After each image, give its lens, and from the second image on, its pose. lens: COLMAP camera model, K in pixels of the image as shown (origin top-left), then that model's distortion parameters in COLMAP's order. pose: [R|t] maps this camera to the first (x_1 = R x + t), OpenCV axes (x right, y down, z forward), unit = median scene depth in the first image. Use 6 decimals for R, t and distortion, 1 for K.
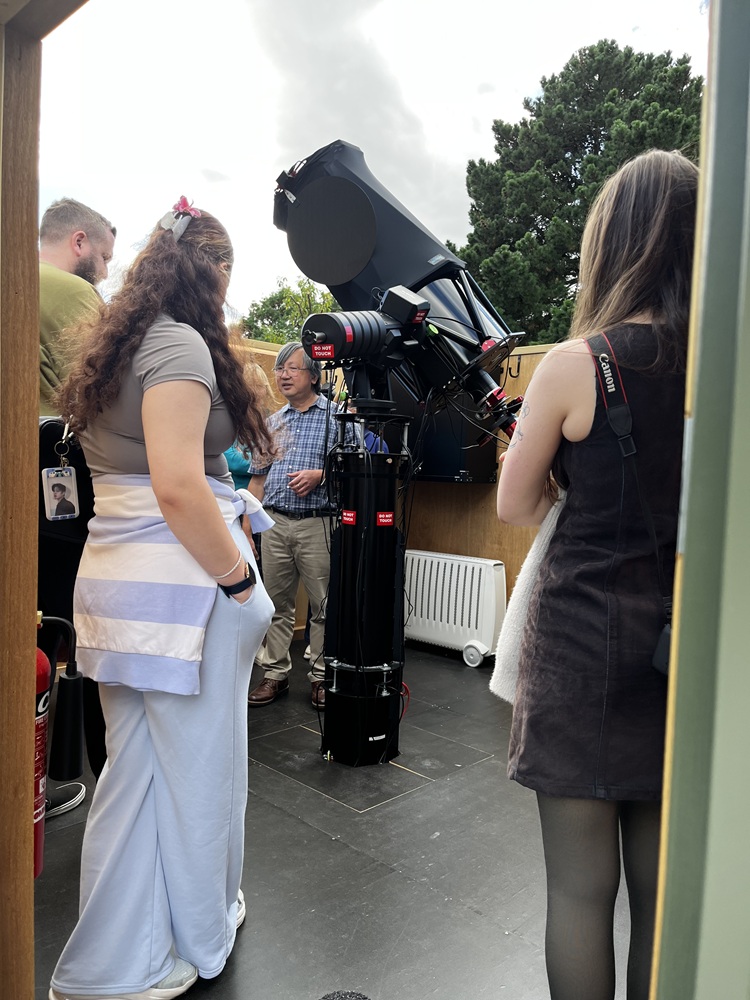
lens RADIAL K [[750.8, 0, 375.0], [0, 750.8, 500.0], [0, 0, 1]] dist [0.054020, -0.097689]
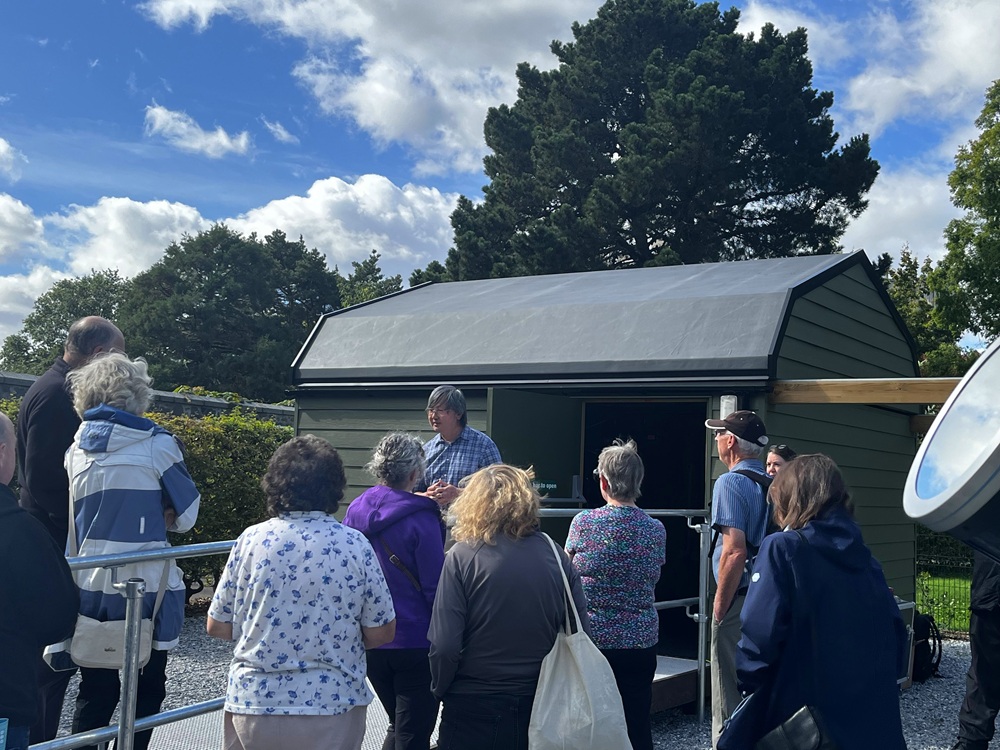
lens RADIAL K [[1177.8, 0, 500.0], [0, 1177.8, 375.0], [0, 0, 1]] dist [0.144344, -0.589128]
pose [[0.984432, 0.009749, 0.175493, -0.095941], [0.011822, 0.992527, -0.121453, 0.003000], [-0.175366, 0.121637, 0.976960, -0.257490]]
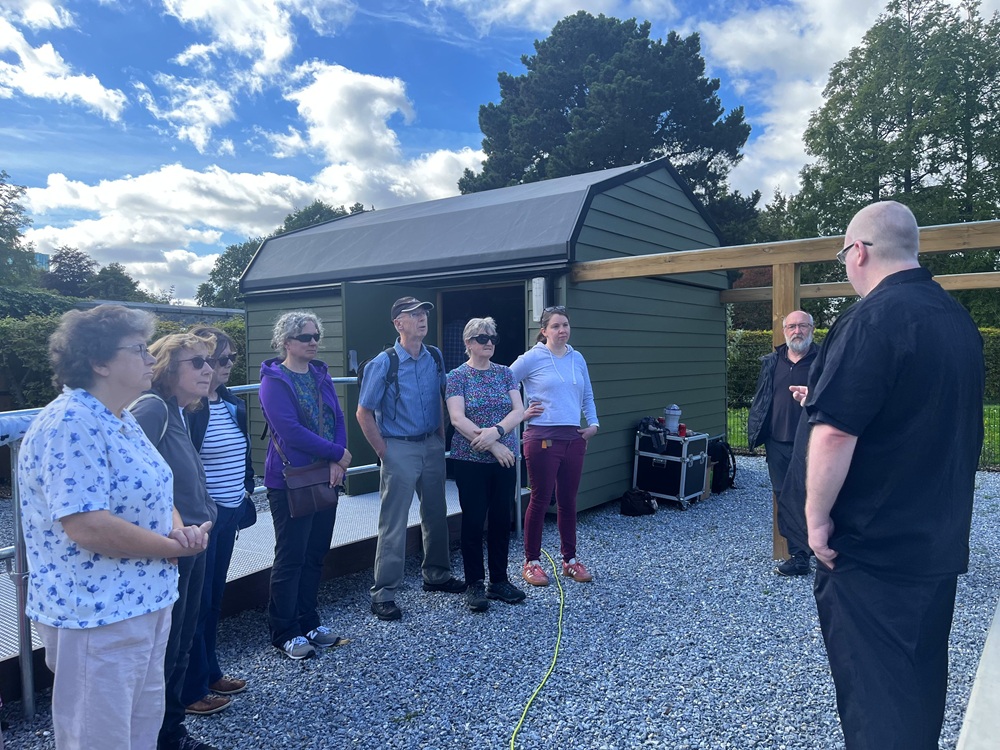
lens RADIAL K [[750.8, 0, 500.0], [0, 750.8, 375.0], [0, 0, 1]] dist [0.054020, -0.097689]
pose [[0.989064, -0.059389, 0.135000, -0.035757], [0.062095, 0.997943, -0.015923, 0.005113], [-0.133776, 0.024132, 0.990718, -0.205221]]
